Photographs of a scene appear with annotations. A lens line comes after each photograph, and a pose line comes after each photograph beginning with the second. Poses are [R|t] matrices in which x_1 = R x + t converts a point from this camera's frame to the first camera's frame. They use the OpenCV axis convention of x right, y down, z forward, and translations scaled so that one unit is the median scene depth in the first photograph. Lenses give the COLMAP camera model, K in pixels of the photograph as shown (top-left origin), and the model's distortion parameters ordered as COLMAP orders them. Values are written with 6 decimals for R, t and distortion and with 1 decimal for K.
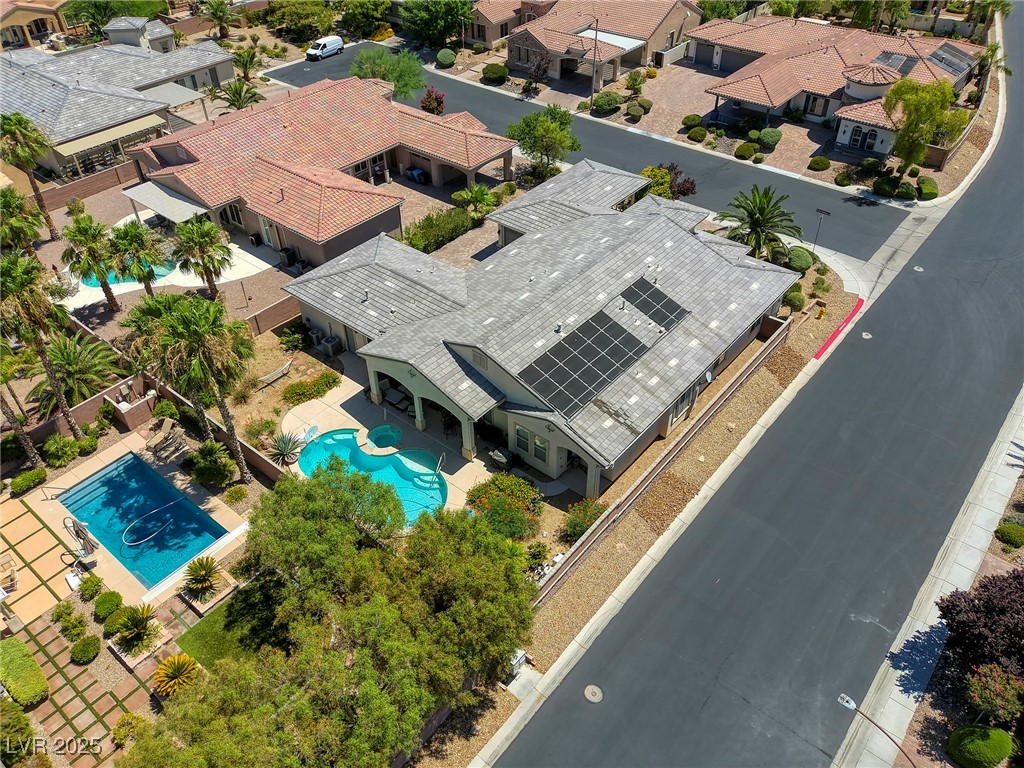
lens RADIAL K [[765.9, 0, 512.0], [0, 765.9, 384.0], [0, 0, 1]] dist [0.102295, -0.161280]
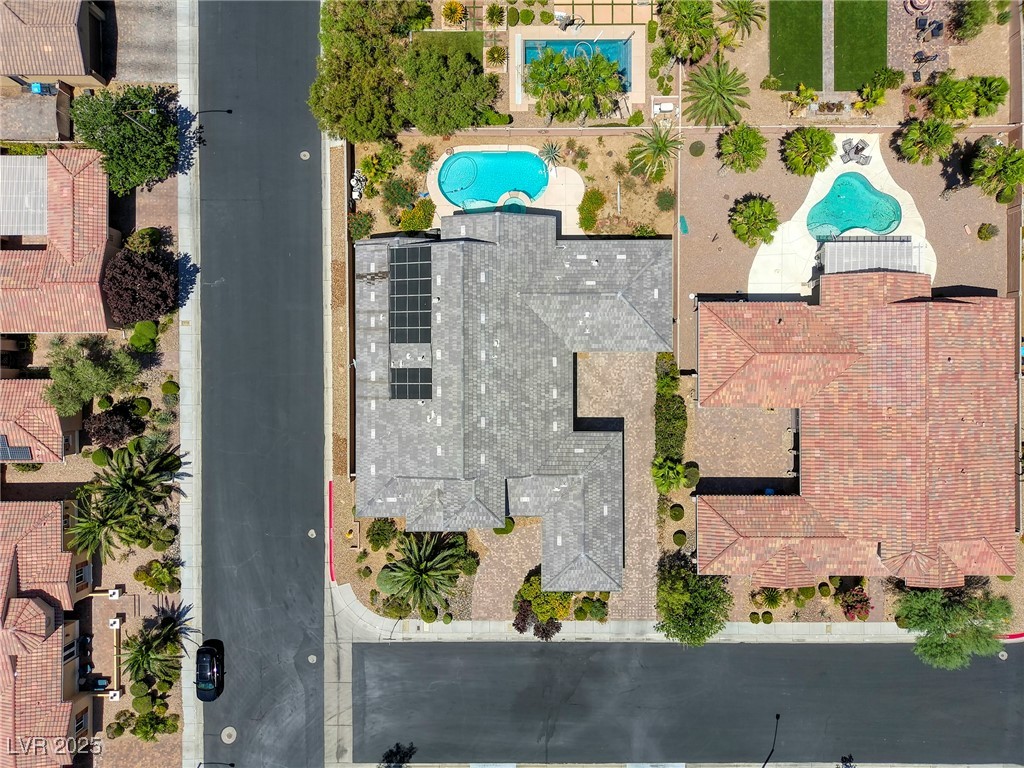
lens RADIAL K [[765.9, 0, 512.0], [0, 765.9, 384.0], [0, 0, 1]] dist [0.102295, -0.161280]
pose [[-0.768197, 0.640073, 0.013414, 0.025016], [-0.405556, -0.502736, 0.763401, -0.922721], [0.495376, 0.581002, 0.645786, 0.174324]]
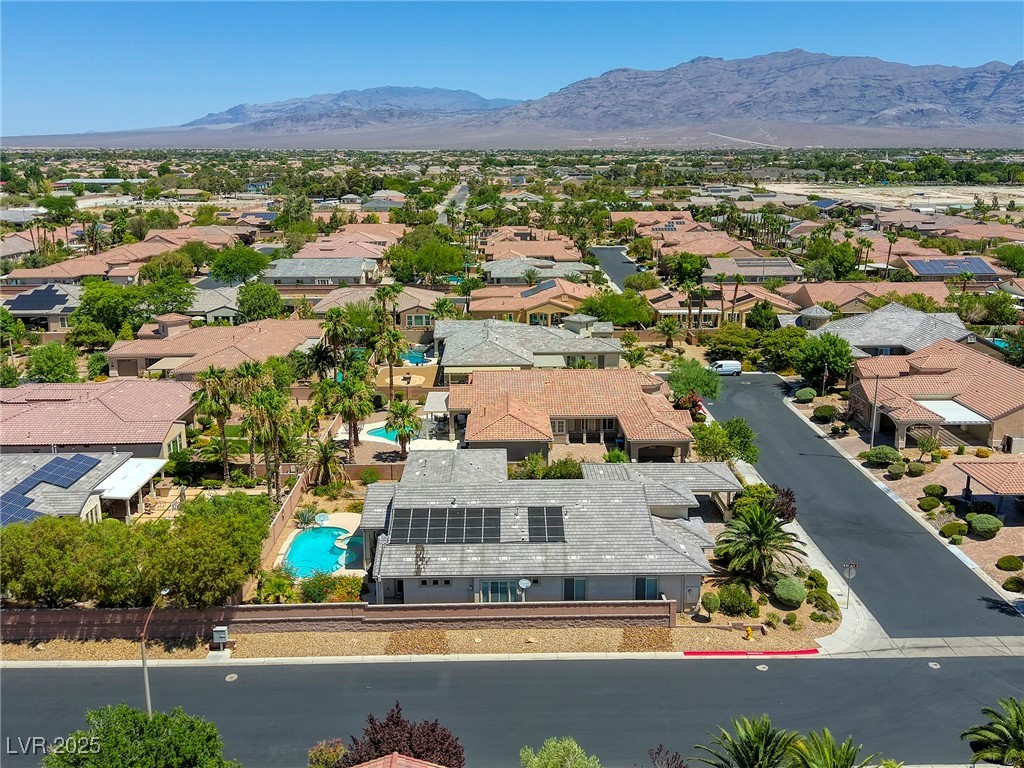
lens RADIAL K [[913.8, 0, 513.8], [0, 913.8, 373.7], [0, 0, 1]] dist [0.127133, -0.205605]
pose [[0.653059, 0.191104, -0.732798, 0.885457], [-0.493370, 0.841475, -0.220239, 0.028192], [0.574543, 0.505370, 0.643818, -0.044856]]
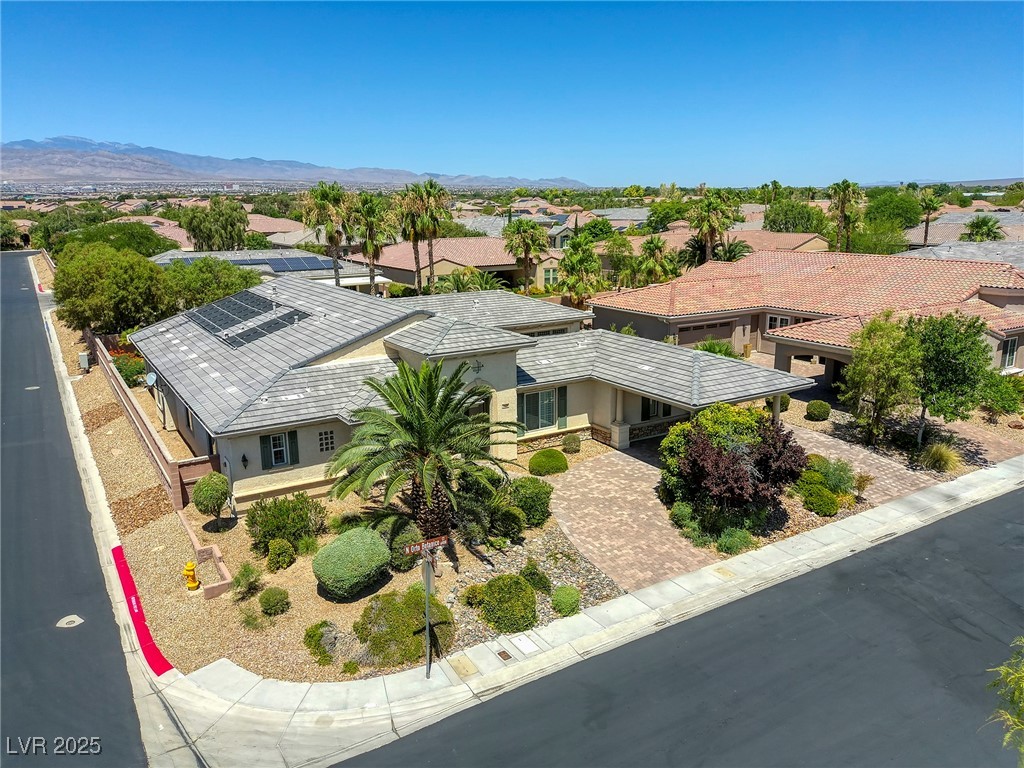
lens RADIAL K [[765.9, 0, 512.0], [0, 765.9, 384.0], [0, 0, 1]] dist [0.102295, -0.161280]
pose [[-0.317986, 0.238055, -0.917723, 0.645068], [-0.600348, 0.698624, 0.389238, -0.398847], [0.733803, 0.674725, -0.079236, 0.989273]]
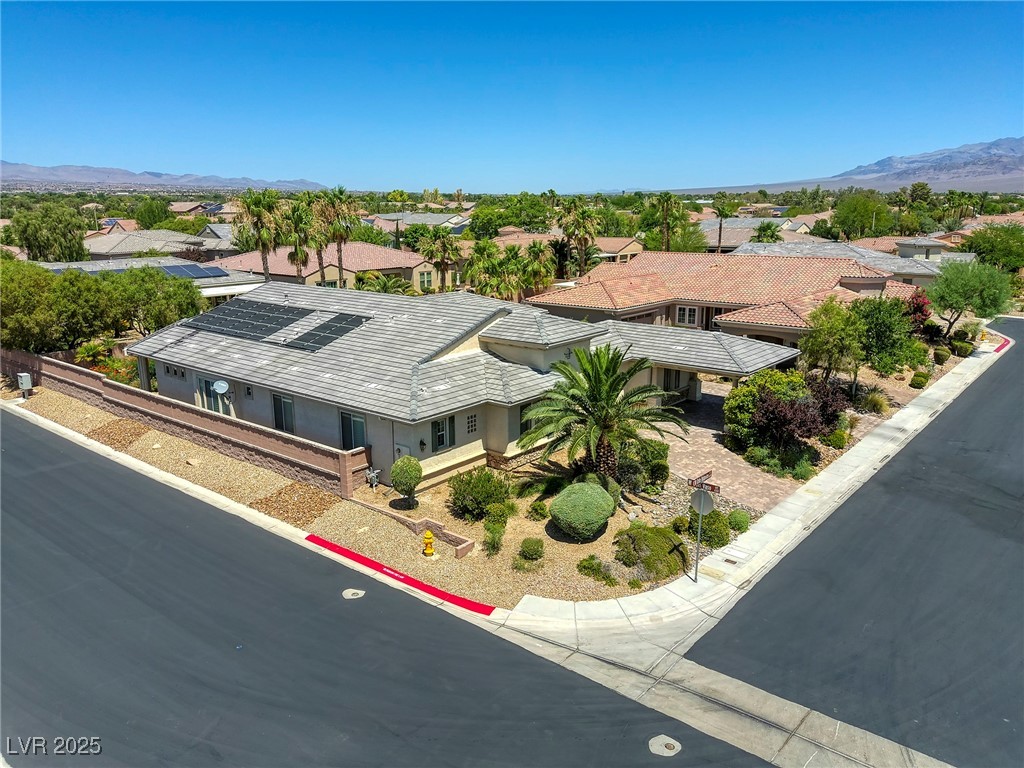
lens RADIAL K [[765.9, 0, 512.0], [0, 765.9, 384.0], [0, 0, 1]] dist [0.102295, -0.161280]
pose [[-0.003664, 0.244551, -0.969630, 0.766435], [-0.641502, 0.743250, 0.189879, -0.265668], [0.767113, 0.622715, 0.154157, 0.817176]]
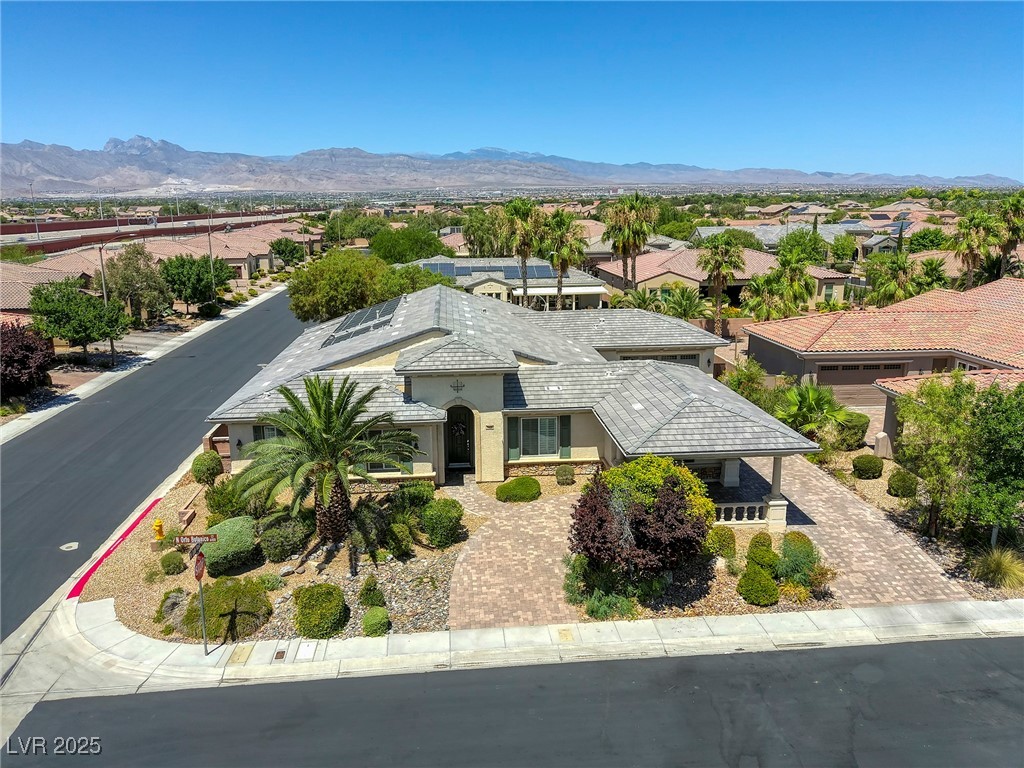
lens RADIAL K [[765.9, 0, 512.0], [0, 765.9, 384.0], [0, 0, 1]] dist [0.102295, -0.161280]
pose [[-0.713187, 0.178176, -0.677951, 0.516146], [-0.438058, 0.641755, 0.629489, -0.540482], [0.547238, 0.745925, -0.379640, 1.139931]]
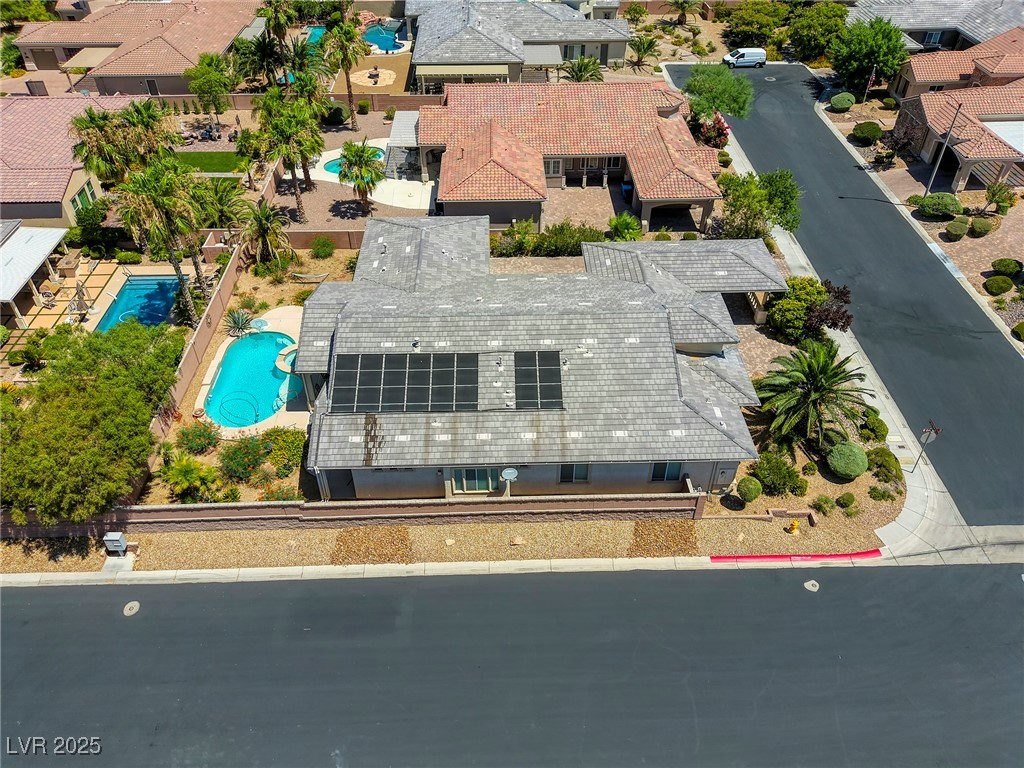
lens RADIAL K [[765.9, 0, 512.0], [0, 765.9, 384.0], [0, 0, 1]] dist [0.102295, -0.161280]
pose [[0.658812, 0.496179, -0.565485, 0.519741], [-0.492445, 0.852680, 0.174457, -0.186211], [0.568740, 0.163535, 0.806096, 0.202994]]
